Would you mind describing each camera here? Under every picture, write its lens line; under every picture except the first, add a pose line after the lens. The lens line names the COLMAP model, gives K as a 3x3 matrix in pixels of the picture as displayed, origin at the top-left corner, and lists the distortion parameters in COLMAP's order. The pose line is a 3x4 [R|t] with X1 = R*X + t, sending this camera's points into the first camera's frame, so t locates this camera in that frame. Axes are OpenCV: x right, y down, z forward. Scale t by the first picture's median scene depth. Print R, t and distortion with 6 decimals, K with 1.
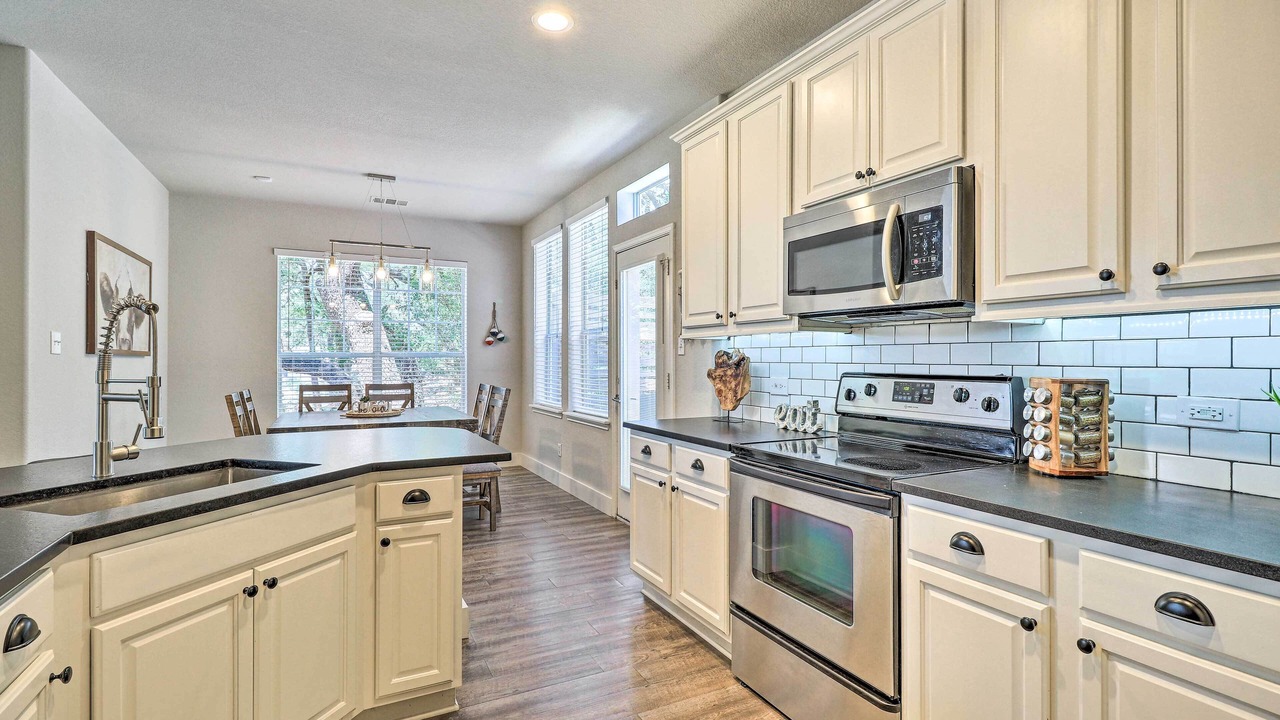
lens RADIAL K [[604.6, 0, 638.8], [0, 604.6, 357.1], [0, 0, 1]] dist [0.002336, 0.000258]
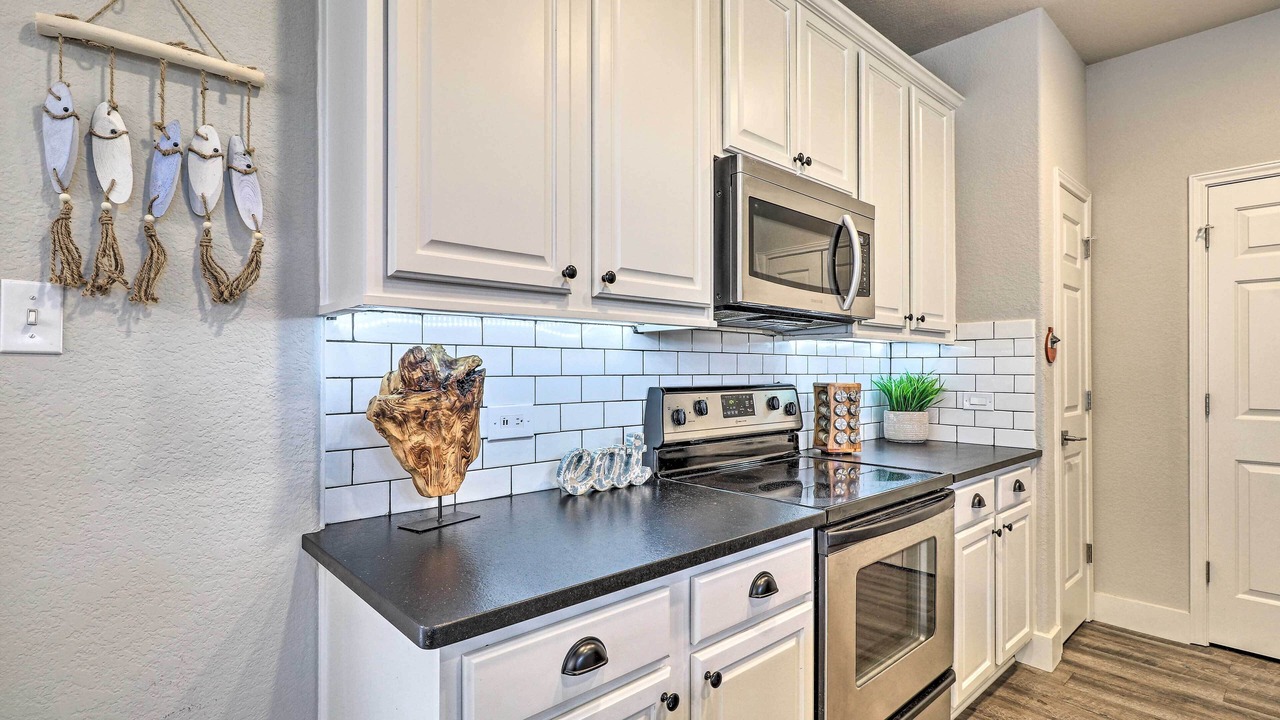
lens RADIAL K [[604.6, 0, 637.0], [0, 604.6, 367.2], [0, 0, 1]] dist [0.002336, 0.000258]
pose [[-0.250425, 0.003825, 0.968128, -0.352811], [-0.002037, 0.999988, -0.004478, 0.004171], [-0.968134, -0.003093, -0.250415, 1.222612]]
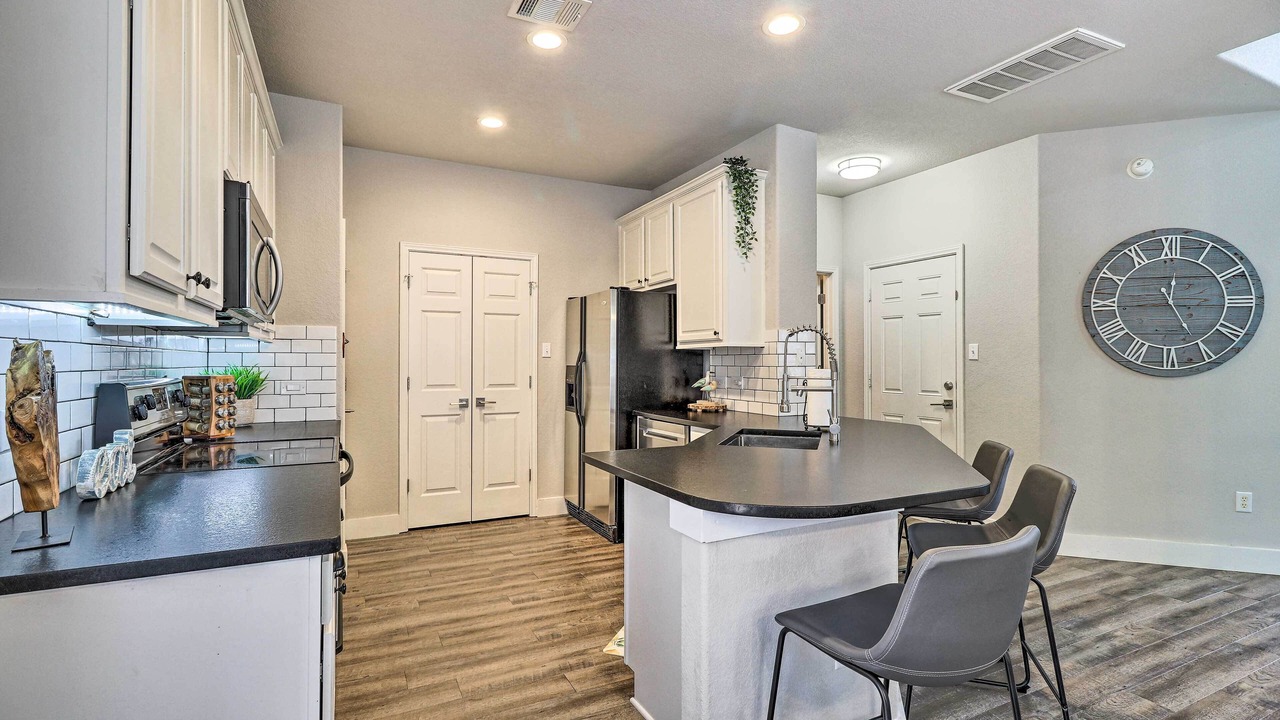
lens RADIAL K [[604.7, 0, 637.9], [0, 604.7, 359.1], [0, 0, 1]] dist [-0.018364, -0.000313]
pose [[-0.999843, -0.001377, 0.017638, -0.266163], [-0.001459, 0.999988, -0.004643, -0.000488], [-0.017631, -0.004668, -0.999834, 1.691990]]
